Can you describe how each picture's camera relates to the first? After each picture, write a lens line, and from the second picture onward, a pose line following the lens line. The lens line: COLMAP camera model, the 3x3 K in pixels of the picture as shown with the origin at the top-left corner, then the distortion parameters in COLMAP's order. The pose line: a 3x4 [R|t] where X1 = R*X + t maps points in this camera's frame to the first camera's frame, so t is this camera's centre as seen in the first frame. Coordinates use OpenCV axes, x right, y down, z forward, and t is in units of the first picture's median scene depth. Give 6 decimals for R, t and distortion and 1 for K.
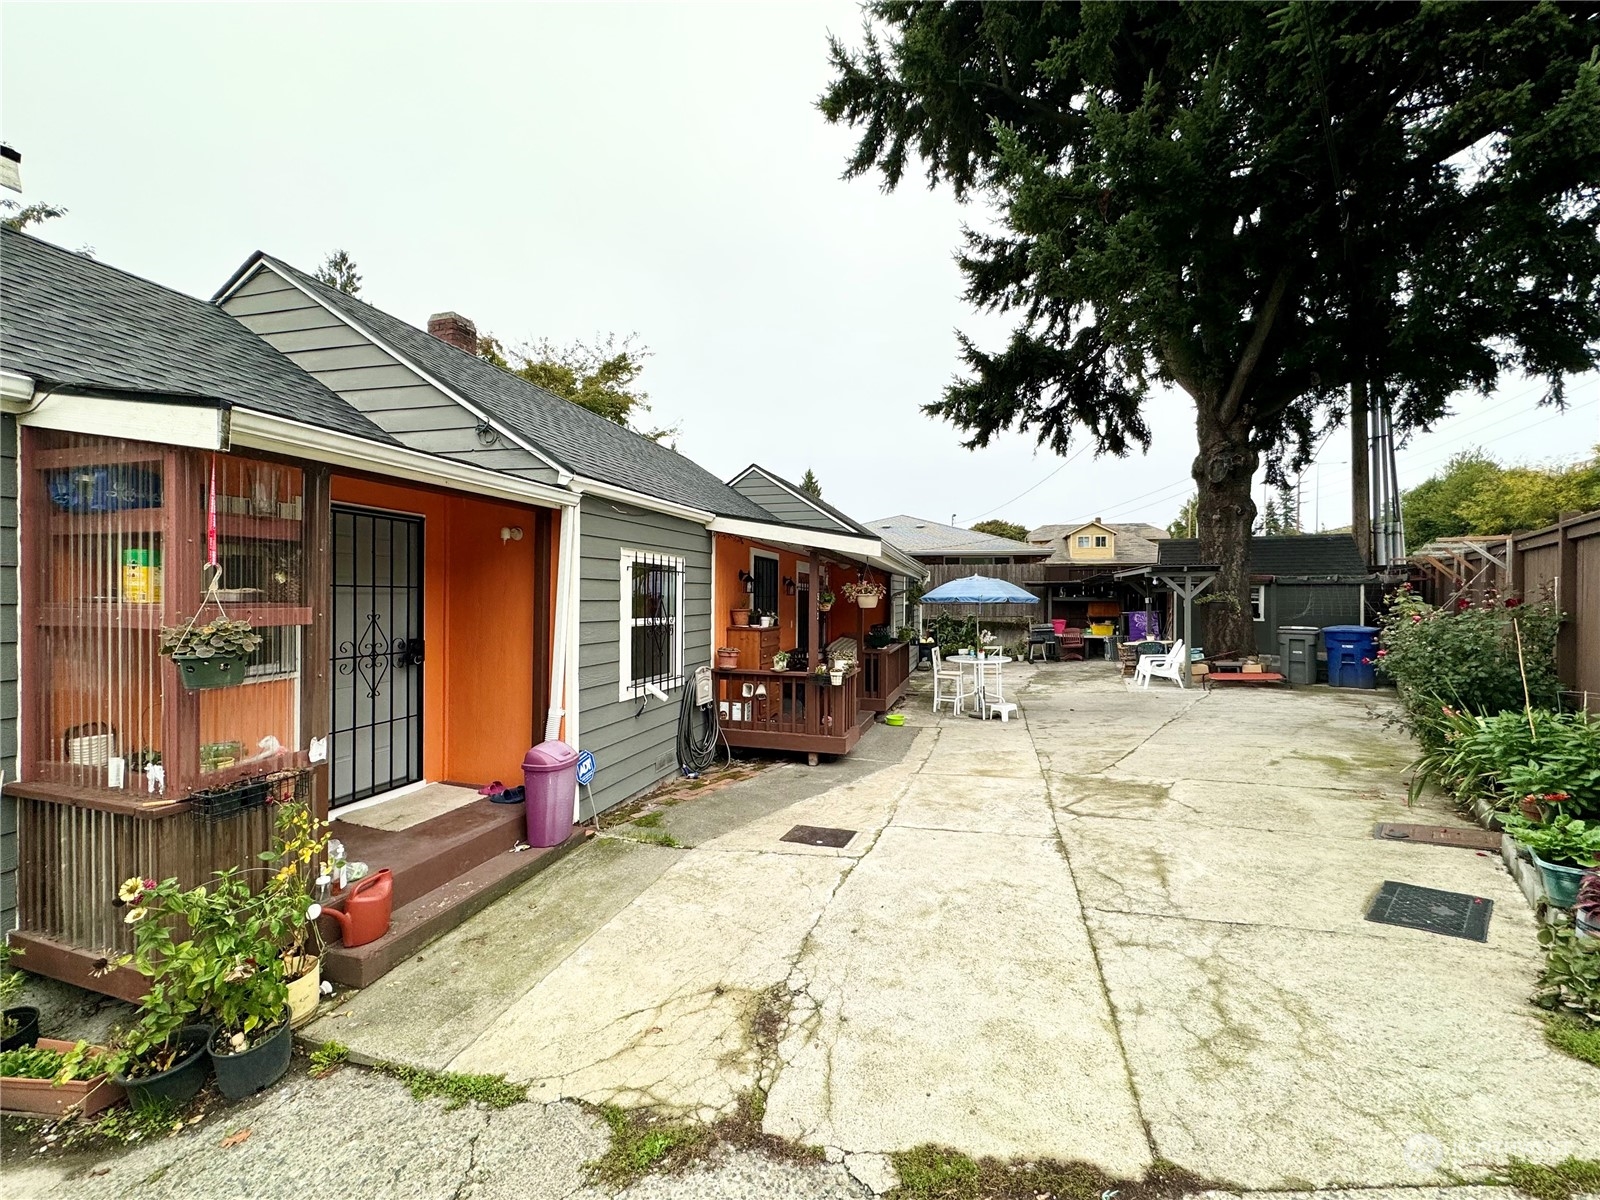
lens RADIAL K [[644.6, 0, 804.1], [0, 644.6, 597.5], [0, 0, 1]] dist [0.000333, 0.000368]
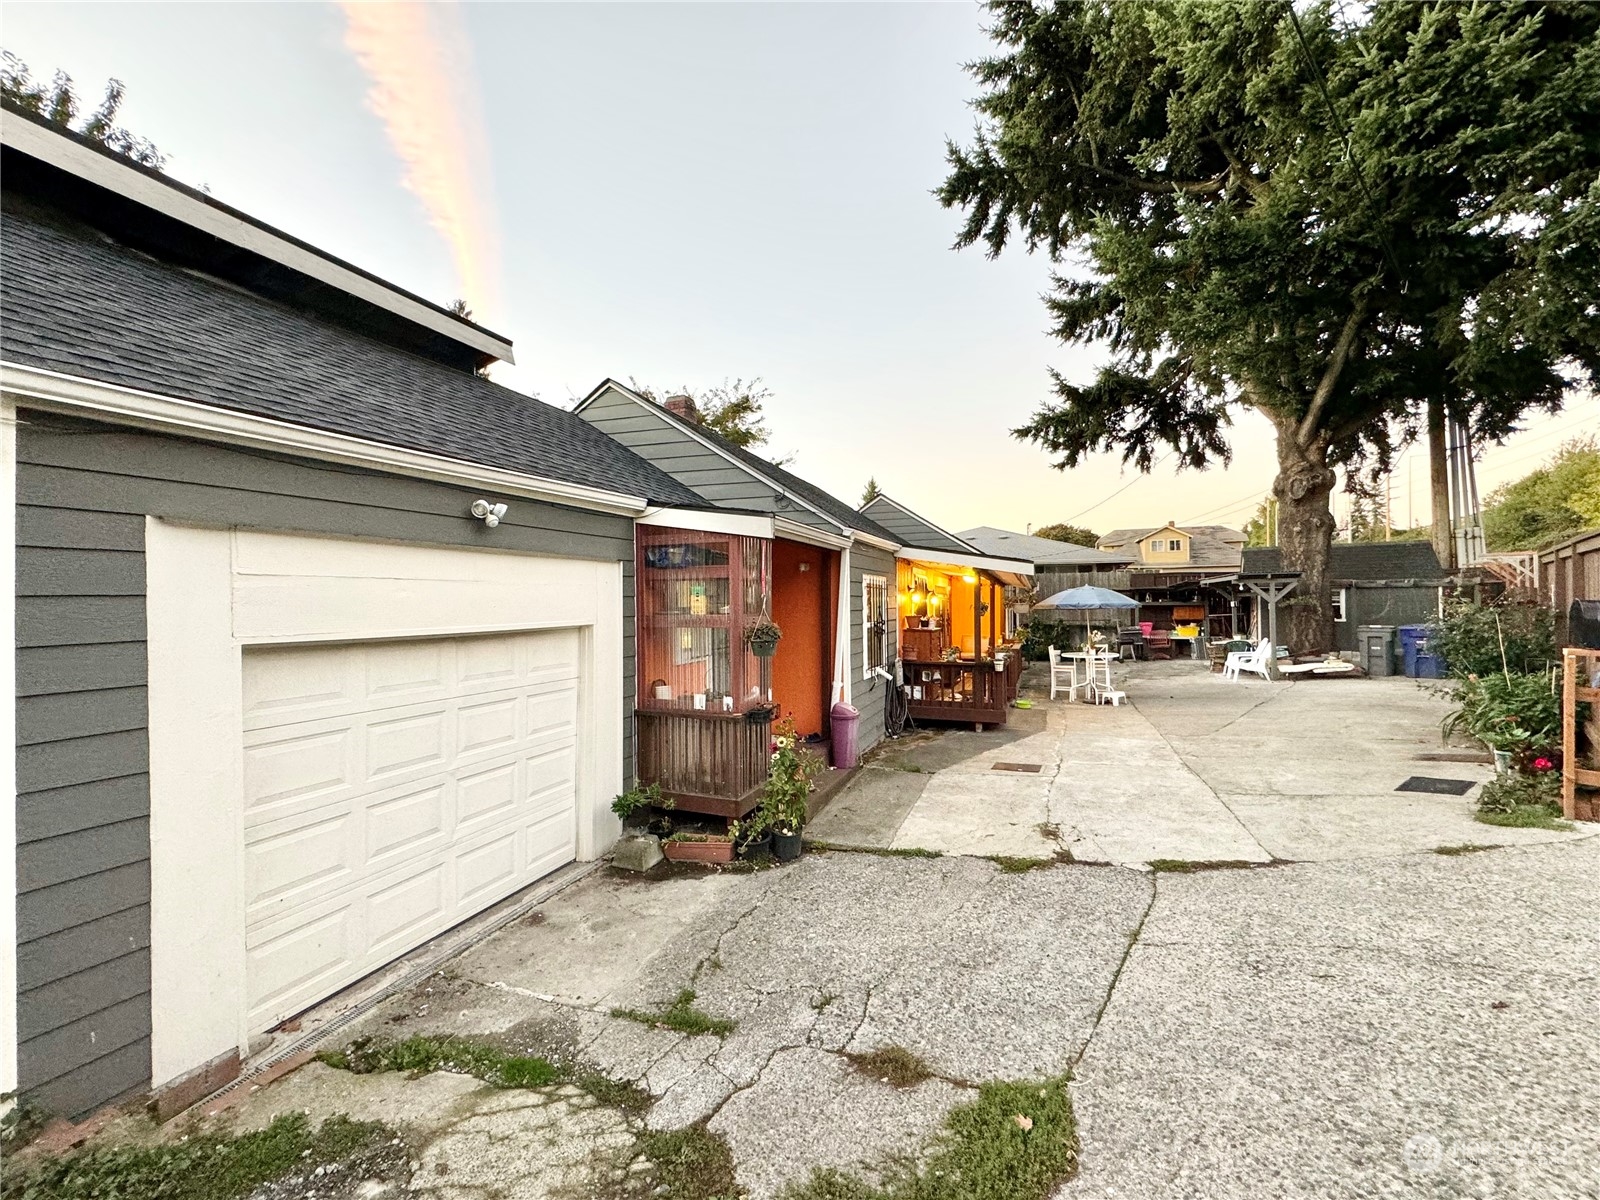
lens RADIAL K [[644.6, 0, 805.3], [0, 644.6, 597.0], [0, 0, 1]] dist [0.000333, 0.000368]
pose [[0.996294, -0.014859, -0.084717, -0.132099], [0.013759, 0.999813, -0.013561, -0.003096], [0.084903, 0.012345, 0.996313, -0.208568]]
